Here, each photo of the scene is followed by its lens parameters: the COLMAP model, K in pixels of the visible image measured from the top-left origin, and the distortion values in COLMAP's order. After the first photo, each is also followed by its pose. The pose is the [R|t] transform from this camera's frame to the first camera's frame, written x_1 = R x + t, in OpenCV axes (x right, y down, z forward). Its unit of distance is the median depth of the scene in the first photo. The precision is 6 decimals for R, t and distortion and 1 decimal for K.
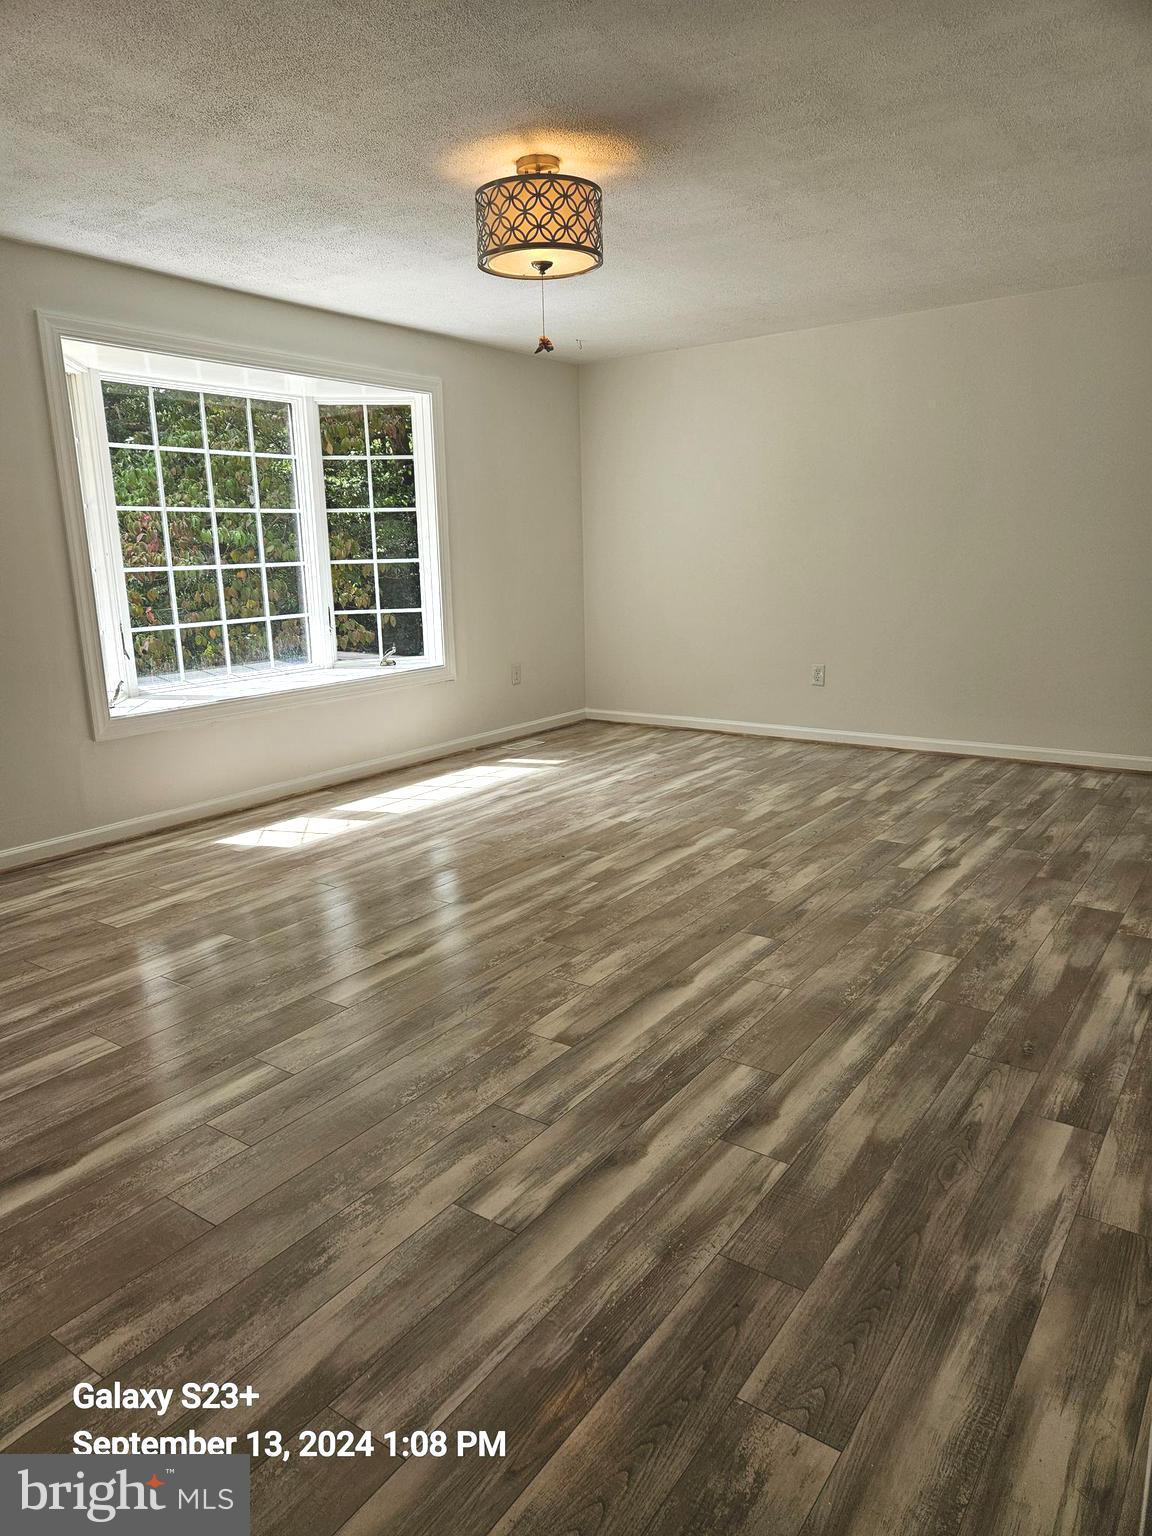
lens RADIAL K [[1050.4, 0, 542.9], [0, 1050.4, 767.7], [0, 0, 1]] dist [0.070699, -0.062381]
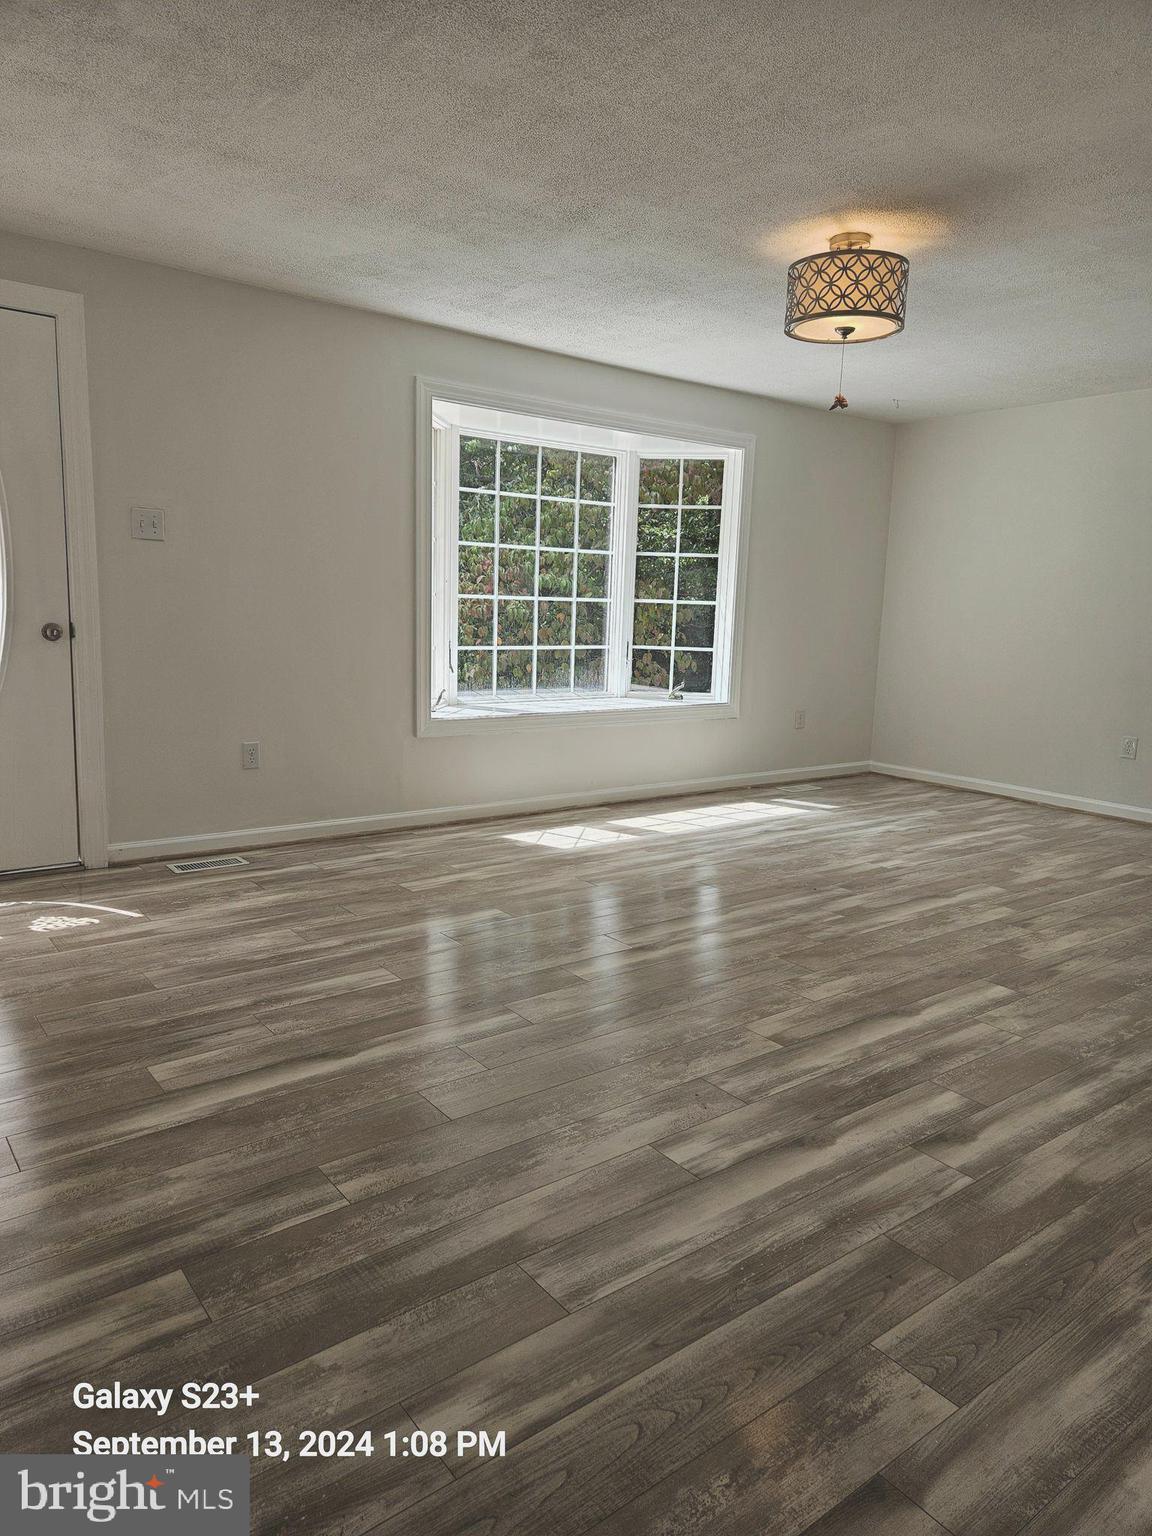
lens RADIAL K [[1050.4, 0, 542.9], [0, 1050.4, 767.7], [0, 0, 1]] dist [0.070699, -0.062381]
pose [[0.953253, 0.104356, -0.283581, 0.057031], [-0.119280, 0.992214, -0.035831, 0.043533], [0.277634, 0.067981, 0.958279, -0.091652]]
